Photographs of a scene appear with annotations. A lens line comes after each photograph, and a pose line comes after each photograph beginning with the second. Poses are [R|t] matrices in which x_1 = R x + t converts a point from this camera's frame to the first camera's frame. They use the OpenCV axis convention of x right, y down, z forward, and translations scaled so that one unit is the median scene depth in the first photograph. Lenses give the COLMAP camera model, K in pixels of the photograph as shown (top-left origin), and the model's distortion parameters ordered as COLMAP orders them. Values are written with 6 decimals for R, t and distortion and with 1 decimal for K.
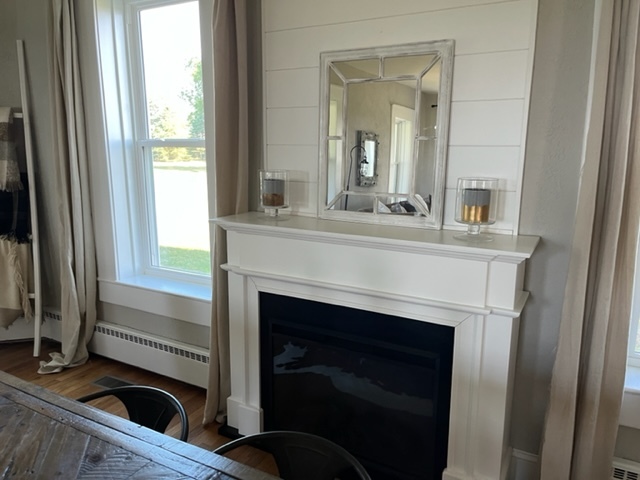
lens RADIAL K [[491.6, 0, 319.1], [0, 491.6, 241.5], [0, 0, 1]] dist [0.052212, -0.048055]
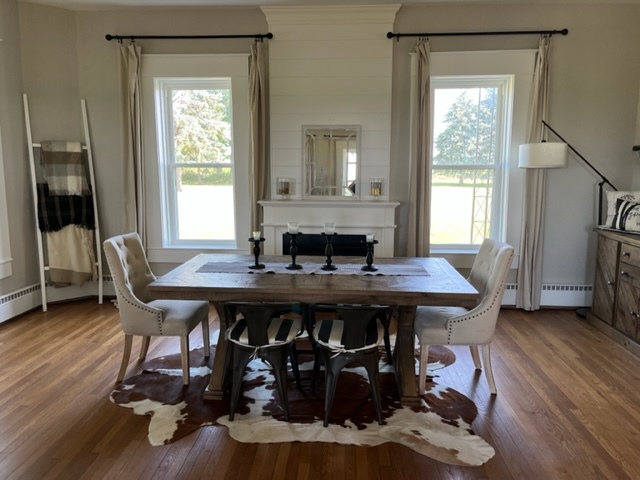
lens RADIAL K [[491.6, 0, 320.7], [0, 491.6, 237.6], [0, 0, 1]] dist [0.052212, -0.048055]
pose [[0.903023, -0.061444, 0.425176, -0.629512], [0.085413, 0.995639, -0.037522, 0.151914], [-0.421017, 0.070199, 0.904332, -0.711866]]
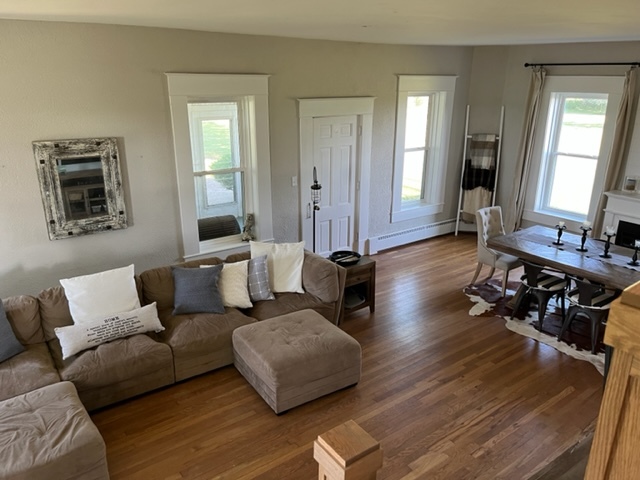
lens RADIAL K [[491.6, 0, 323.2], [0, 491.6, 239.9], [0, 0, 1]] dist [0.052212, -0.048055]
pose [[0.910082, 0.134045, -0.392151, -0.375671], [-0.091156, 0.987820, 0.126105, 0.007593], [0.404278, -0.079019, 0.911216, -1.598024]]
